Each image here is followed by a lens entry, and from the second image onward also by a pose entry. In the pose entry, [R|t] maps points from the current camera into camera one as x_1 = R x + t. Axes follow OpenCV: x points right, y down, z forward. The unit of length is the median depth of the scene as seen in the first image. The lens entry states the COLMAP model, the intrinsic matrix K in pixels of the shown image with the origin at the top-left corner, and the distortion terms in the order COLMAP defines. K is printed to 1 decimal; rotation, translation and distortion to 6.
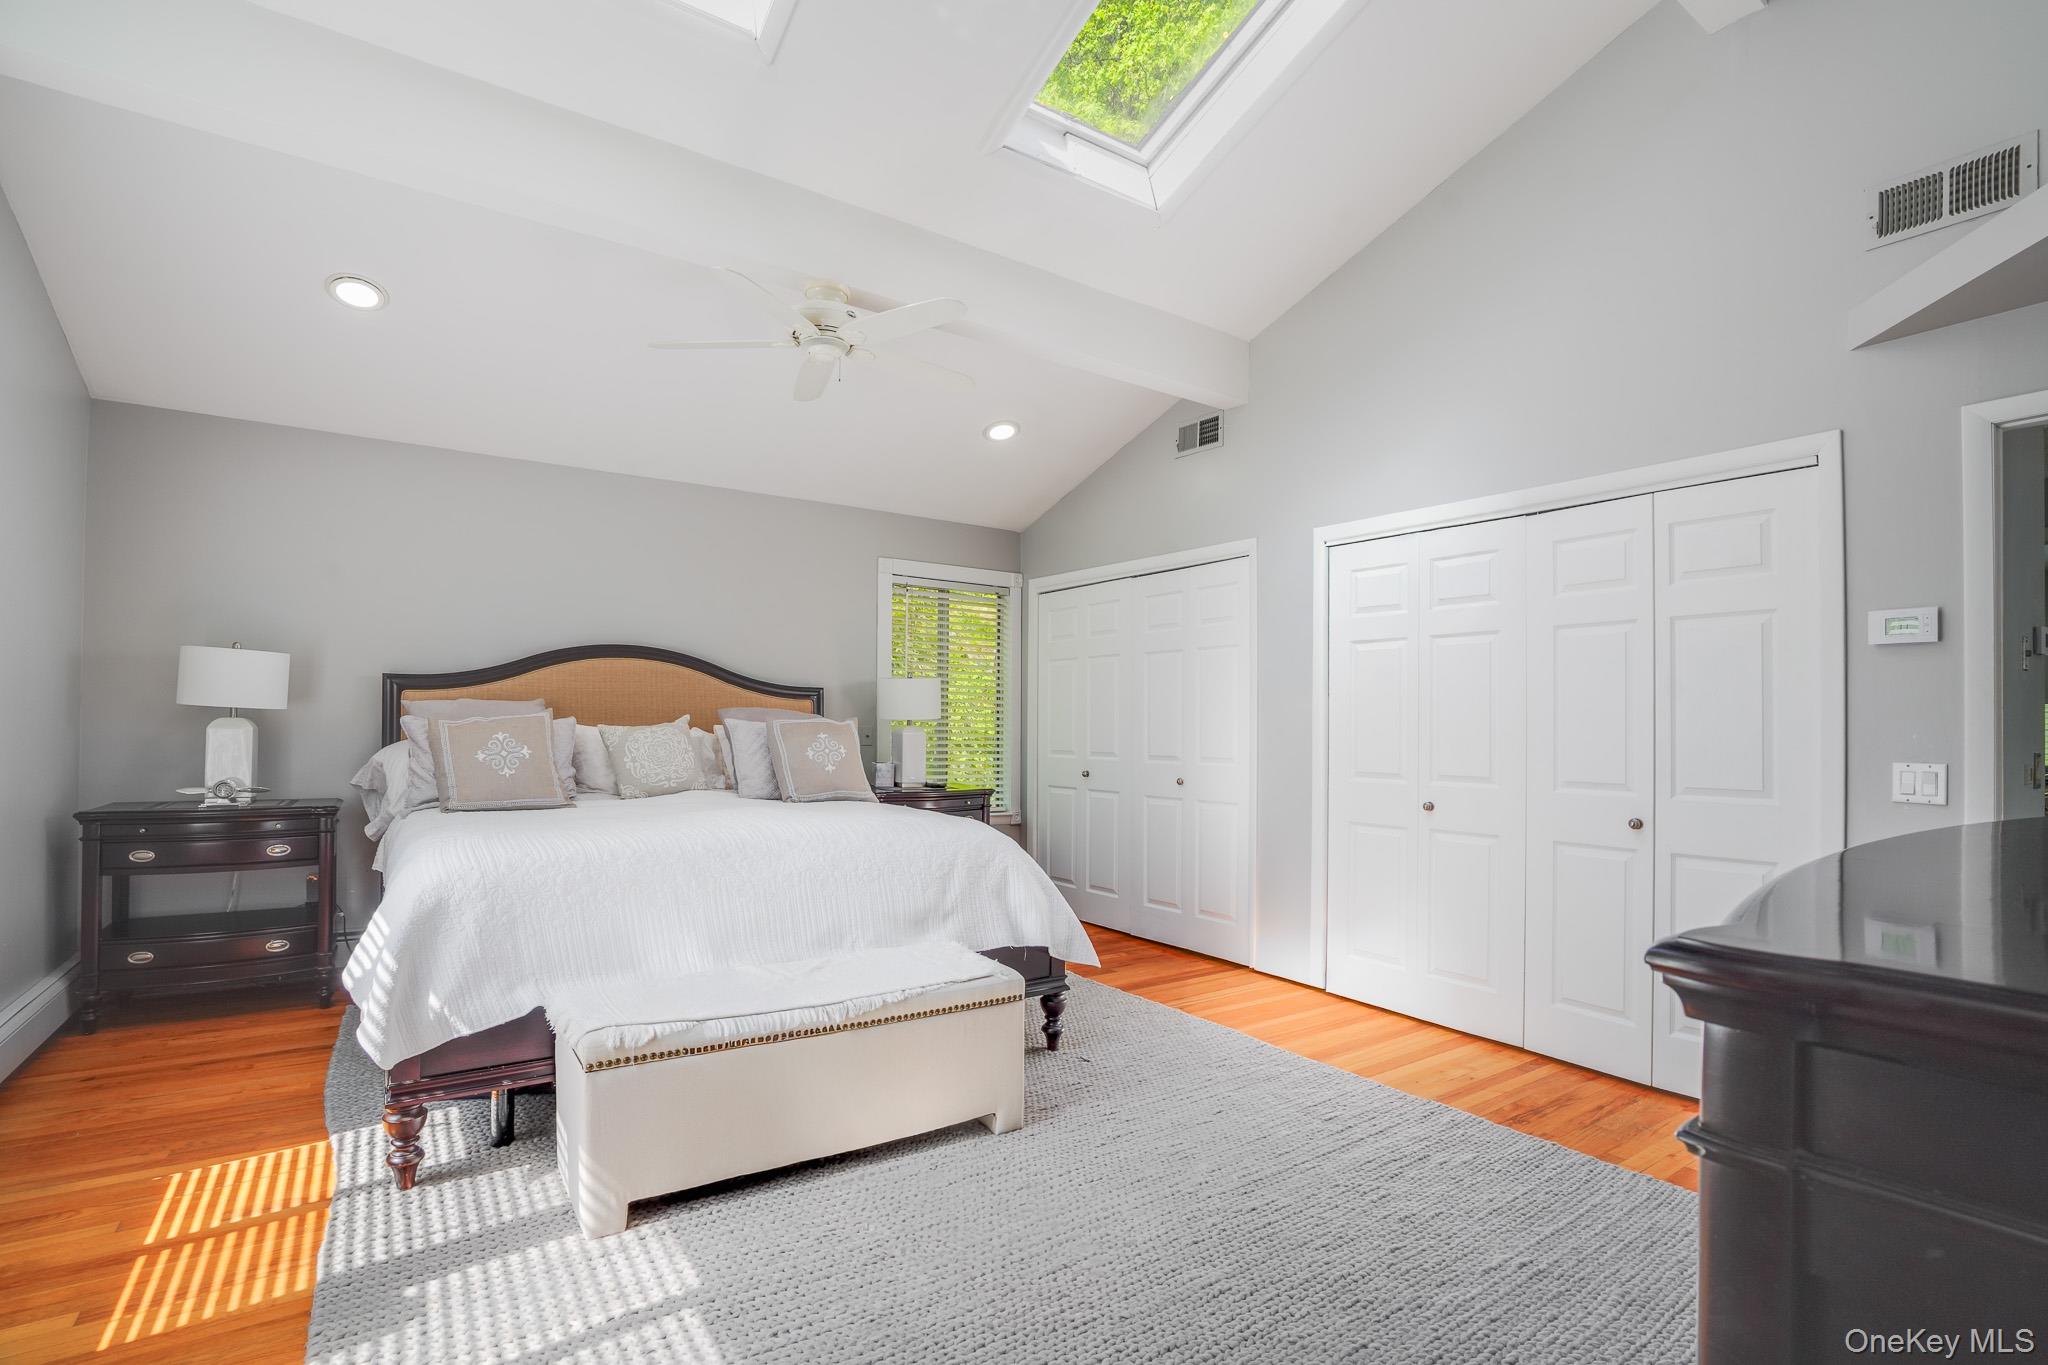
lens RADIAL K [[973.1, 0, 1037.1], [0, 973.1, 715.0], [0, 0, 1]] dist [-0.031085, 0.000607]
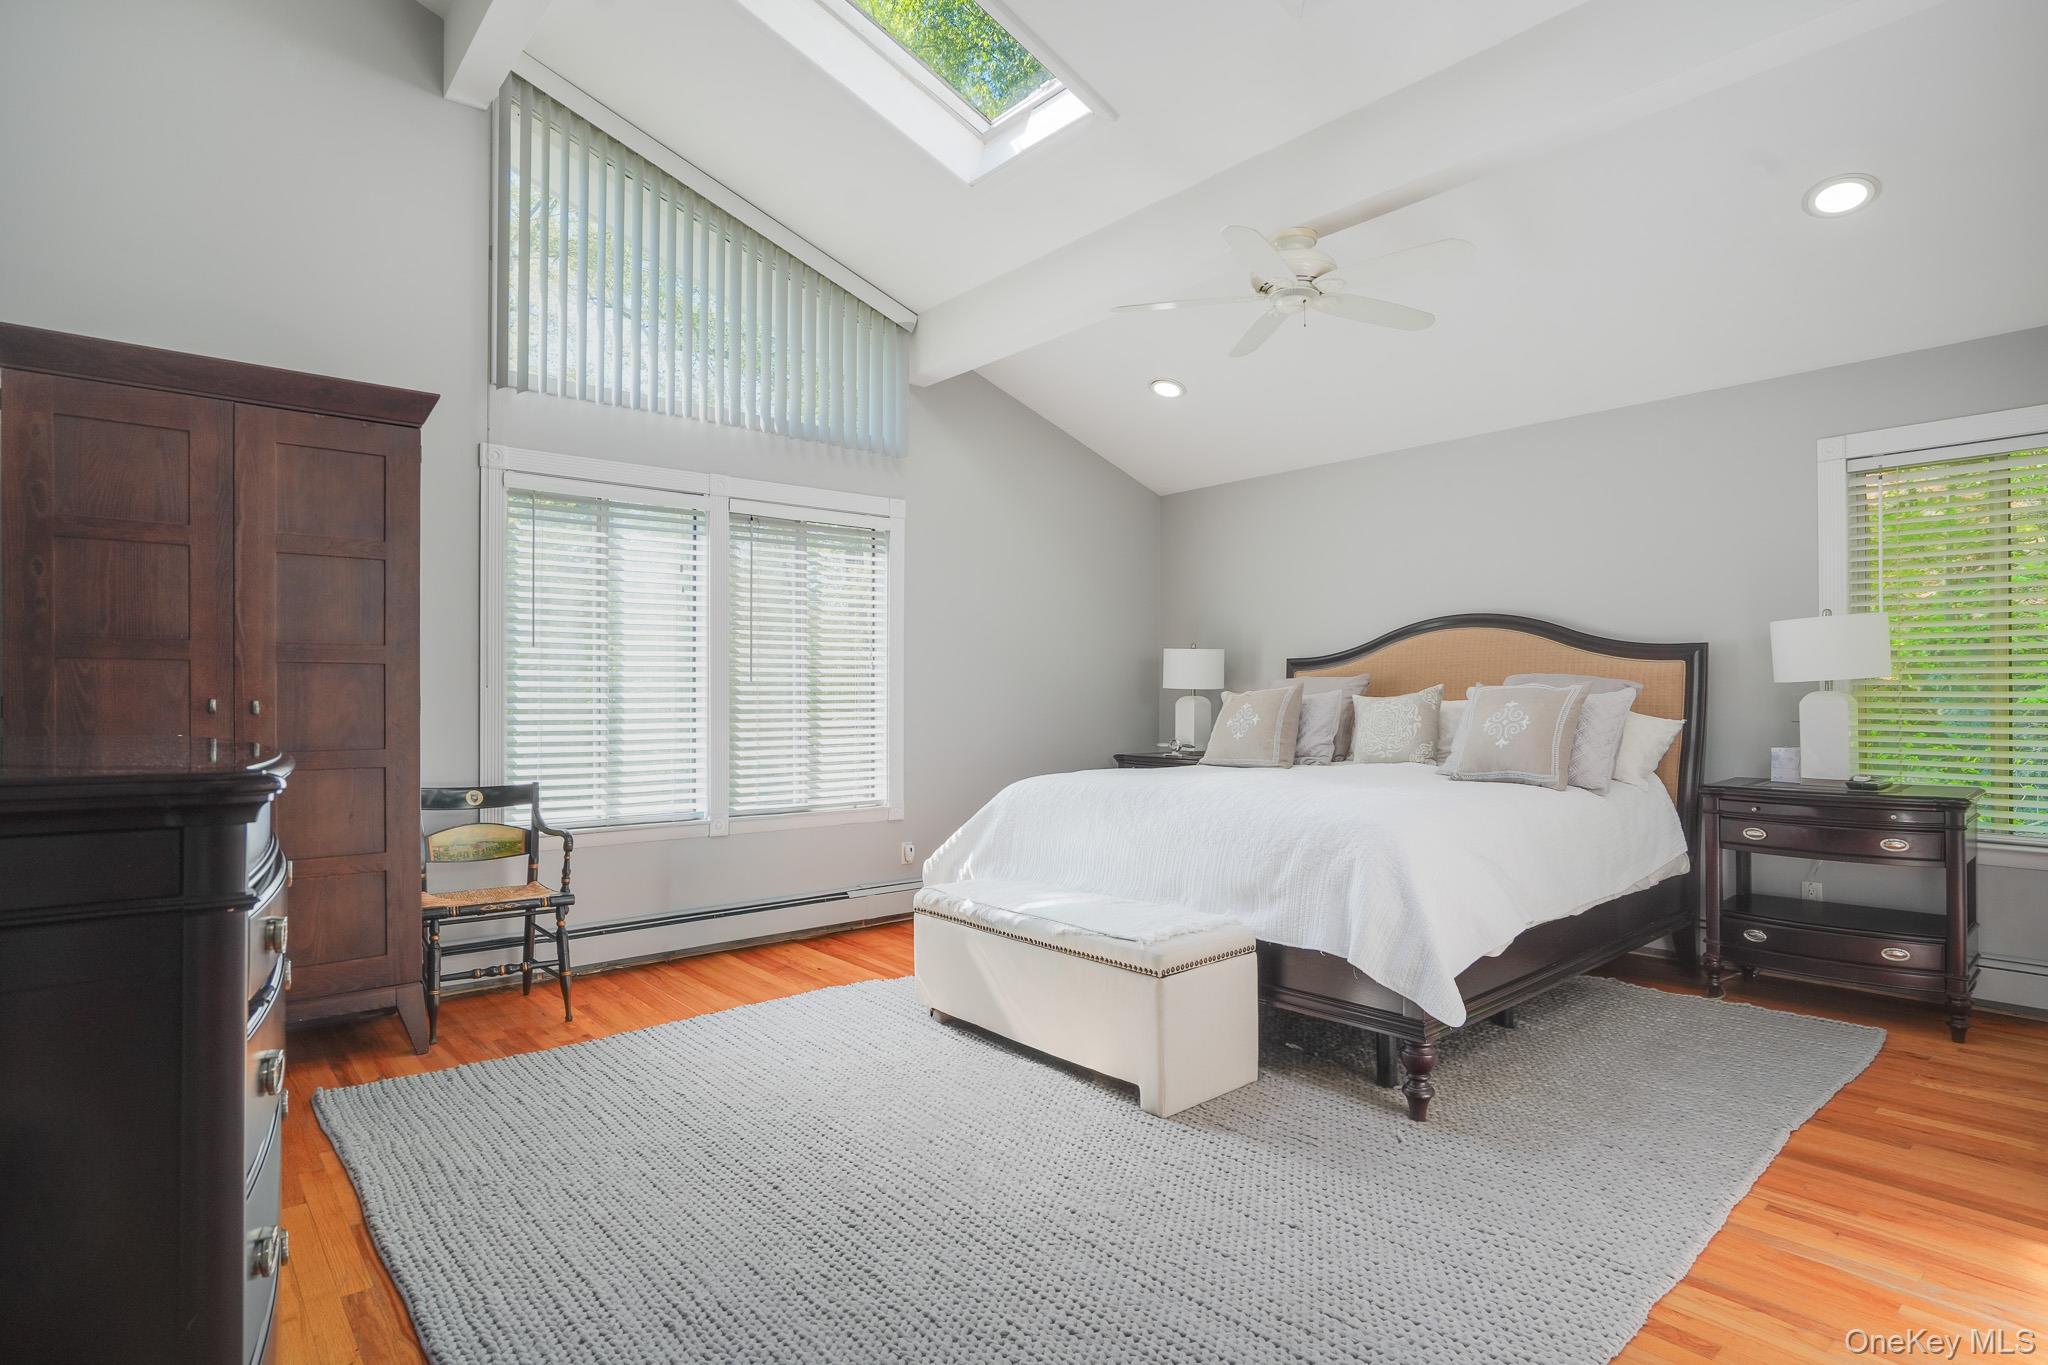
lens RADIAL K [[1055.2, 0, 1024.5], [0, 1055.2, 693.7], [0, 0, 1]] dist [0.027878, 0.000405]
pose [[0.134047, -0.017226, -0.990825, 0.617201], [0.016247, 0.999753, -0.015183, 0.018381], [0.990842, -0.014062, 0.134293, 0.454279]]
